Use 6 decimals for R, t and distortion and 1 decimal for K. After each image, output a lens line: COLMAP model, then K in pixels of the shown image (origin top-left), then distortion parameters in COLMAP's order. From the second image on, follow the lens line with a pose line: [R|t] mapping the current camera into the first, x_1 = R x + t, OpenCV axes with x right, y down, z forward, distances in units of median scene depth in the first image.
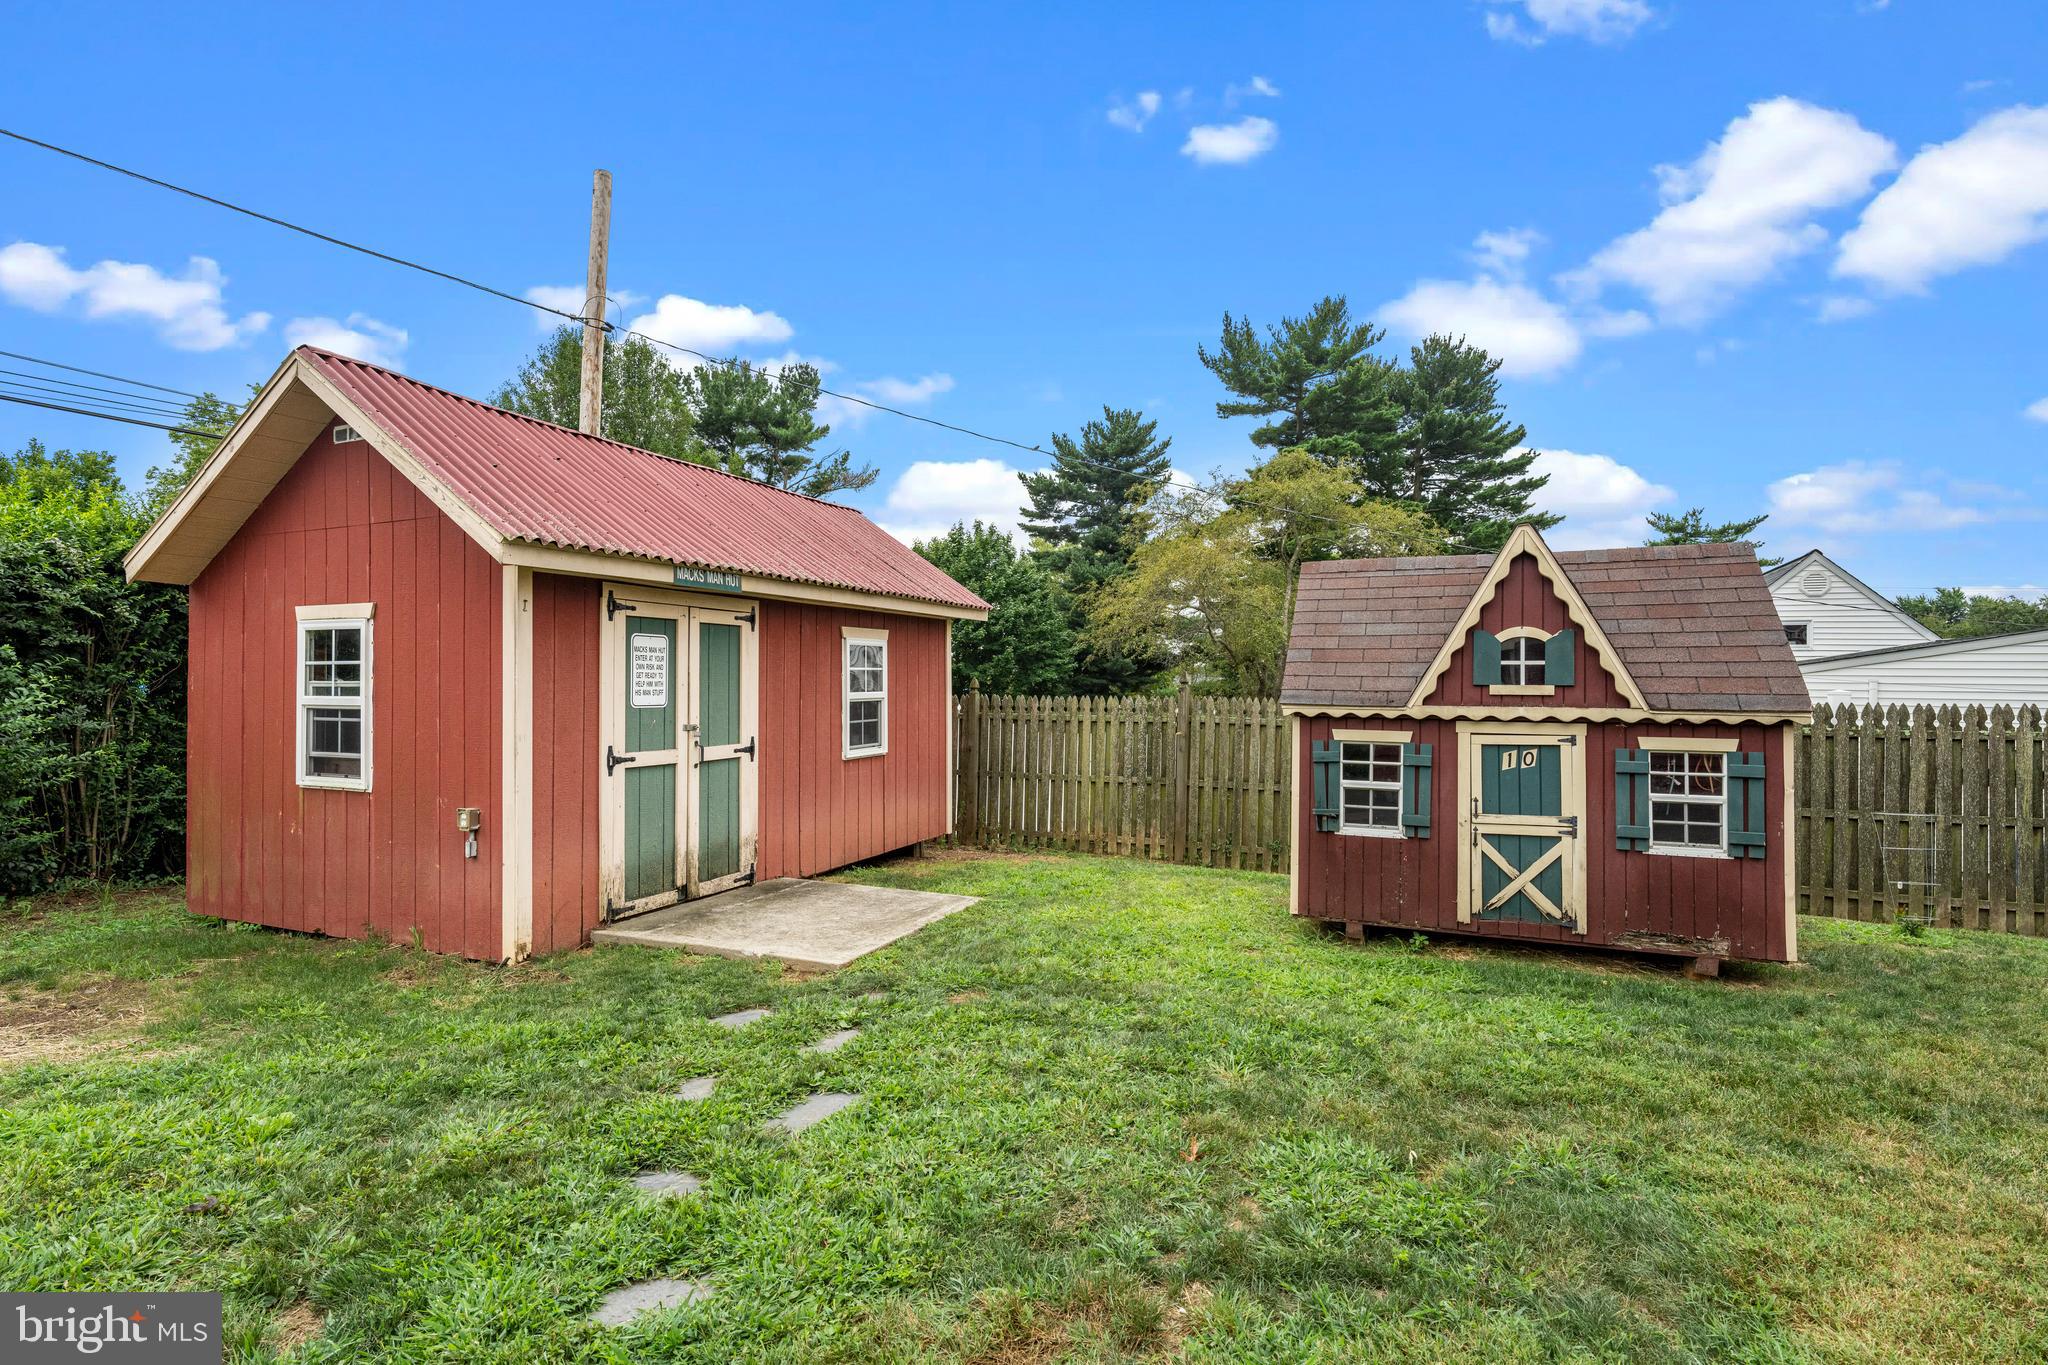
lens RADIAL K [[963.7, 0, 1037.5], [0, 963.7, 682.3], [0, 0, 1]] dist [0.004789, -0.001563]
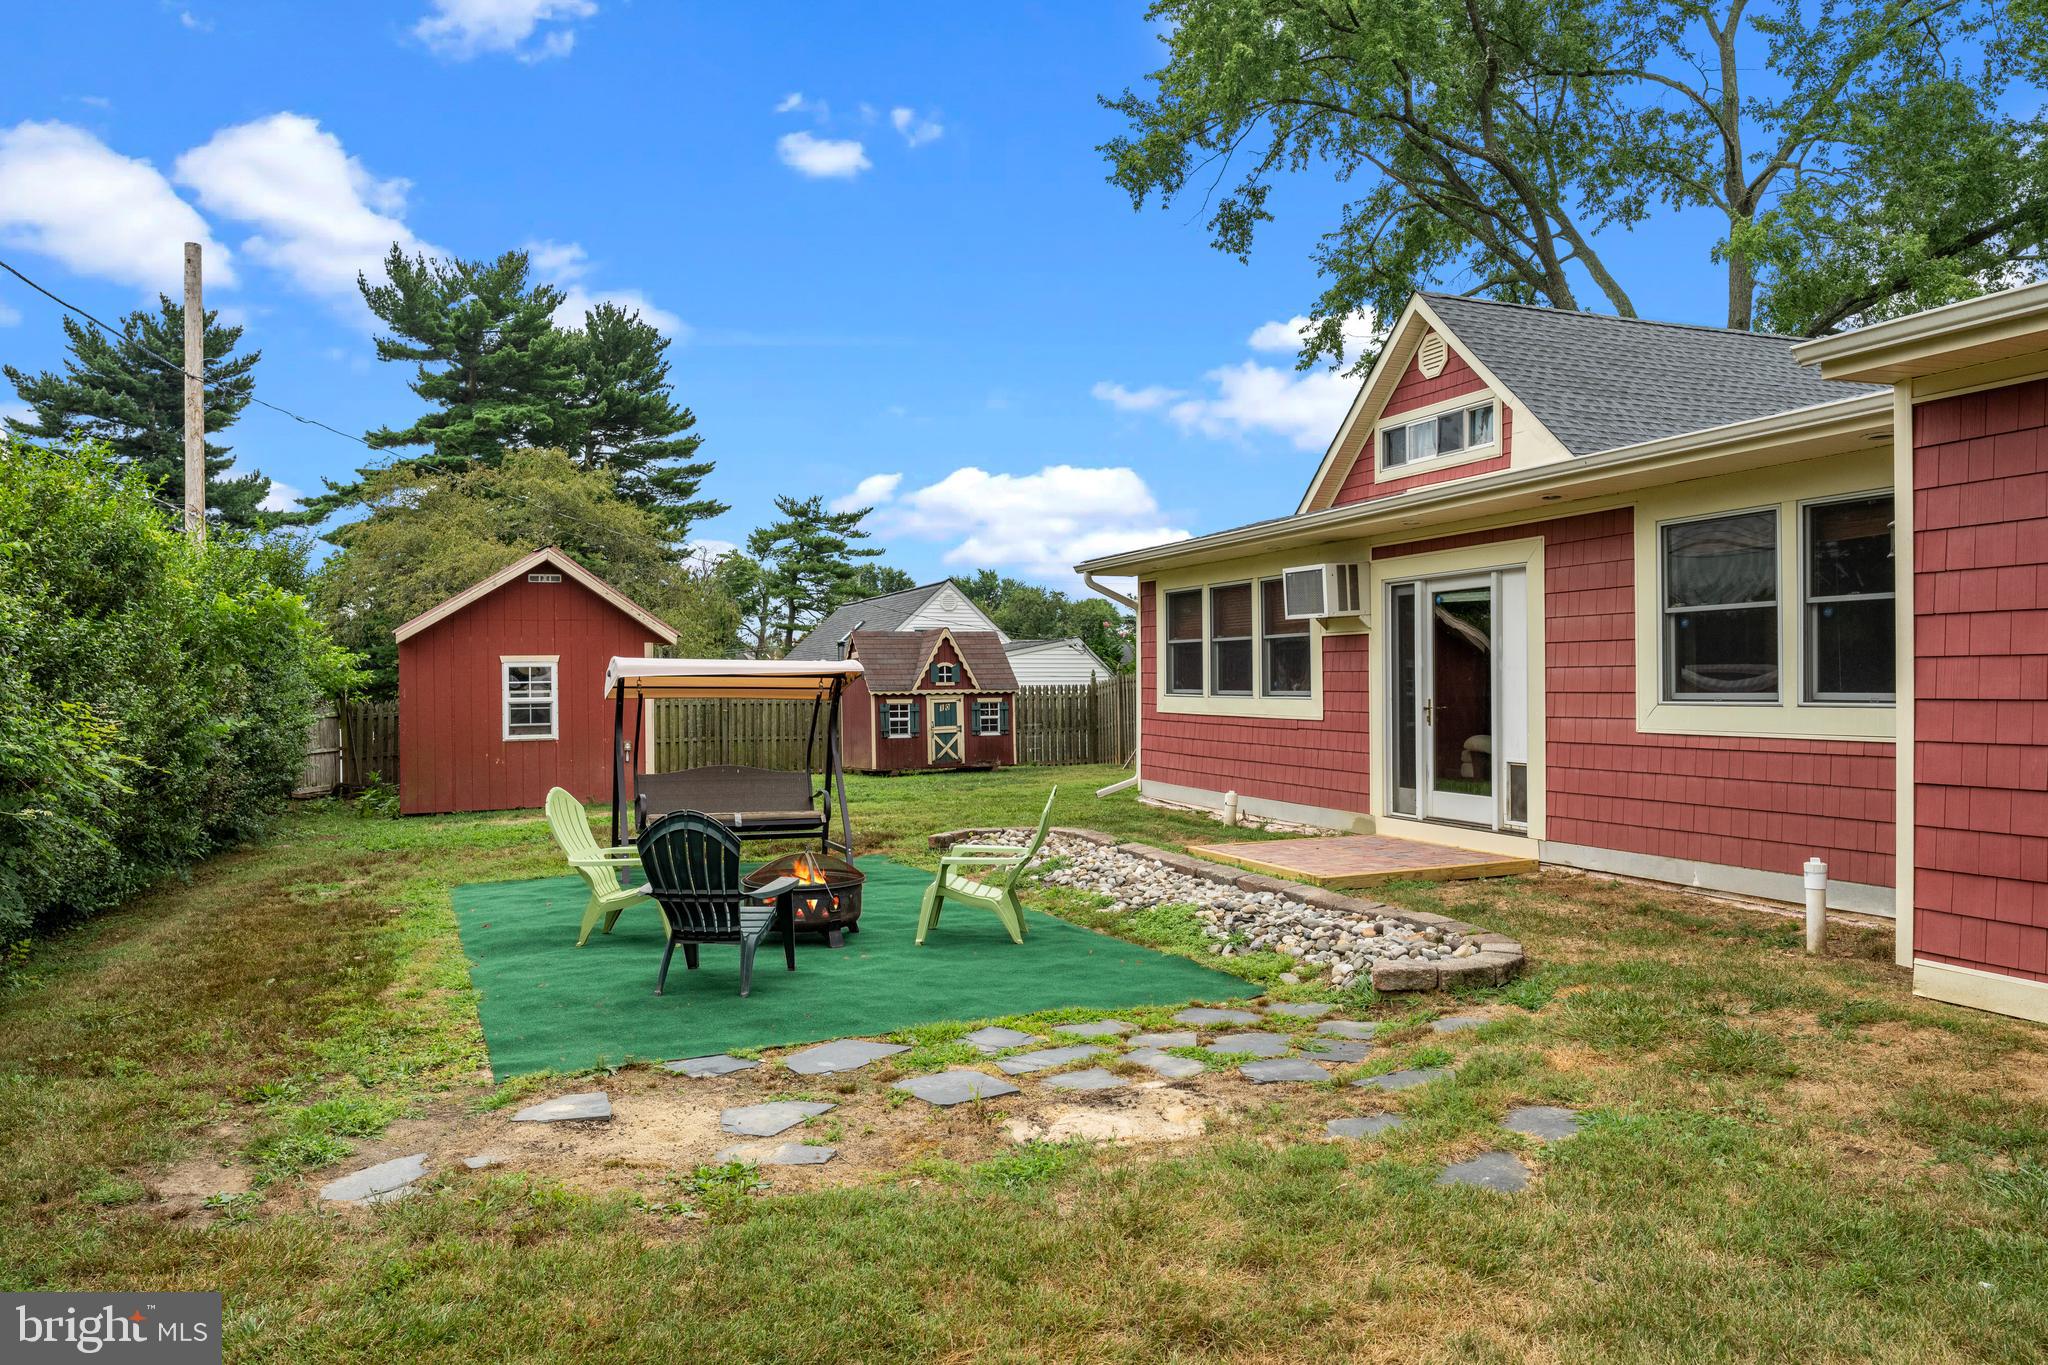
lens RADIAL K [[1416.5, 0, 1024.3], [0, 1416.5, 681.1], [0, 0, 1]] dist [0.003158, 0.001160]
pose [[0.704603, -0.019352, 0.709338, -2.198263], [0.009698, 0.999797, 0.017643, -0.068630], [-0.709535, -0.005552, 0.704648, -2.038051]]
